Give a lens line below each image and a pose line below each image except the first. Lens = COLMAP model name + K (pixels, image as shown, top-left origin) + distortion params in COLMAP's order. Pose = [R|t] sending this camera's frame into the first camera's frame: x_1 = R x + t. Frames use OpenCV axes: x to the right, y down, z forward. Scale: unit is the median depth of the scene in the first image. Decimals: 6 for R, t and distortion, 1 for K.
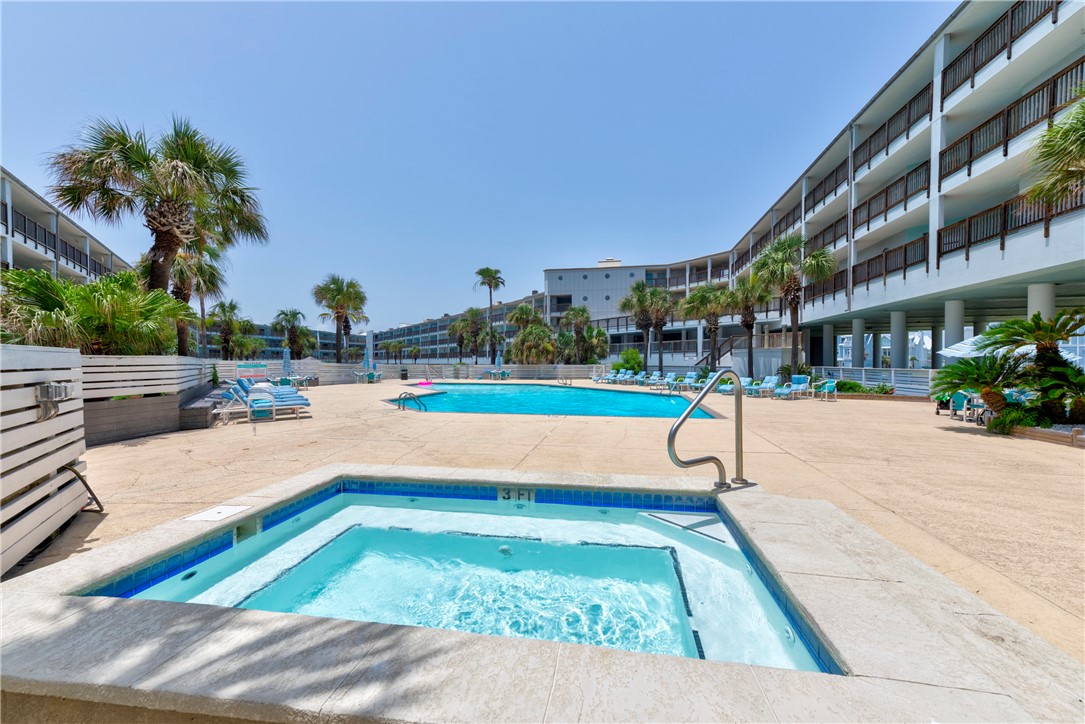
lens RADIAL K [[460.4, 0, 542.4], [0, 460.4, 361.8], [0, 0, 1]] dist [-0.001015, 0.000014]
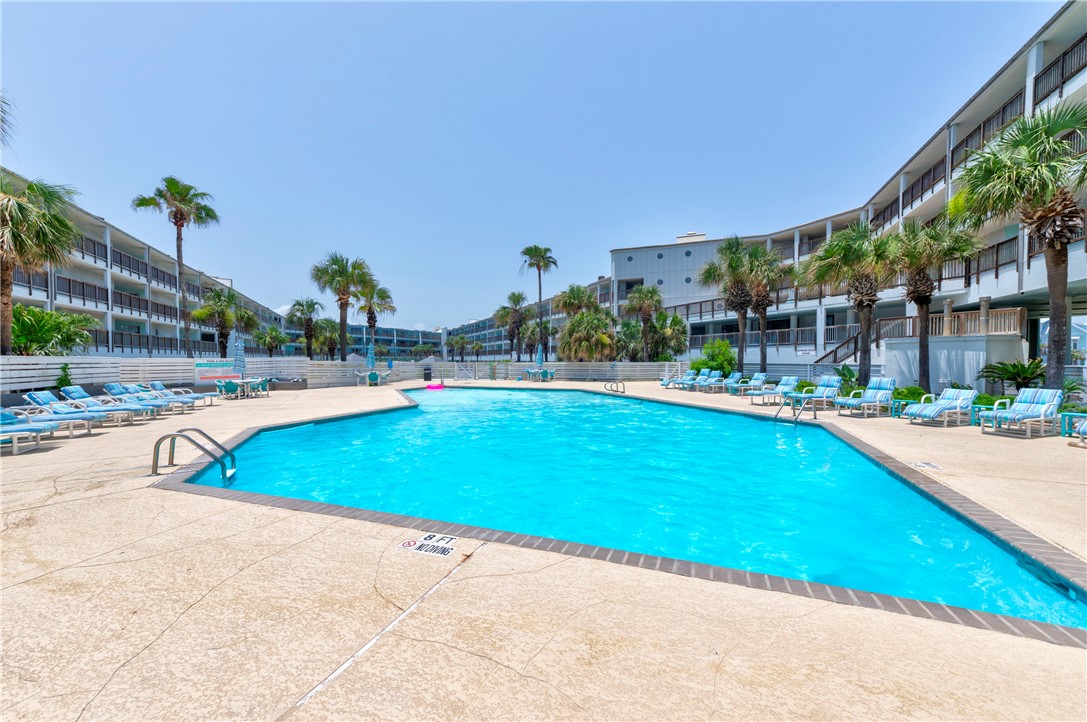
lens RADIAL K [[430.0, 0, 541.4], [0, 430.0, 361.9], [0, 0, 1]] dist [-0.001275, -0.000232]
pose [[0.979807, -0.000098, -0.199947, 0.049319], [0.001892, 0.999960, 0.008784, -0.000660], [0.199938, -0.008985, 0.979767, 0.252034]]
